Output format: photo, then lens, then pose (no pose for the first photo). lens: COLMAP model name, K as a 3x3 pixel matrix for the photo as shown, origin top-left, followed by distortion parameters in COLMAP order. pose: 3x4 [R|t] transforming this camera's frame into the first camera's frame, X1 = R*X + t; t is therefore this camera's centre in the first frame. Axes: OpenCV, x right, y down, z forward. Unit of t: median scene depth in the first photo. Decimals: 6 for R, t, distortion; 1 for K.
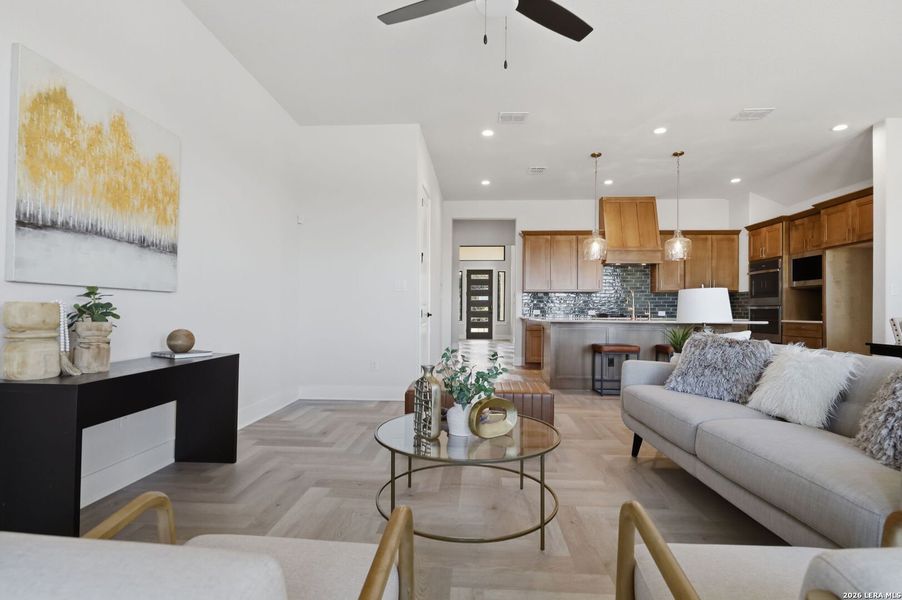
lens RADIAL K [[450.0, 0, 446.9], [0, 450.0, 304.0], [0, 0, 1]] dist [-0.006591, 0.000522]
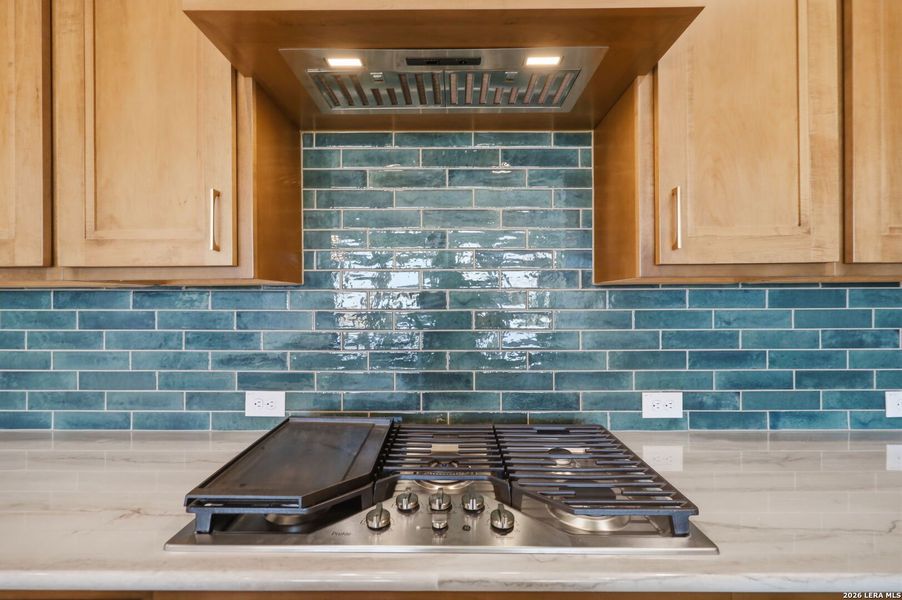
lens RADIAL K [[357.2, 0, 452.3], [0, 357.2, 296.8], [0, 0, 1]] dist [-0.003550, -0.000207]
pose [[0.998827, -0.009261, 0.047523, 0.430359], [0.008585, 0.999859, 0.014408, -0.025136], [-0.047649, -0.013983, 0.998766, 0.952535]]
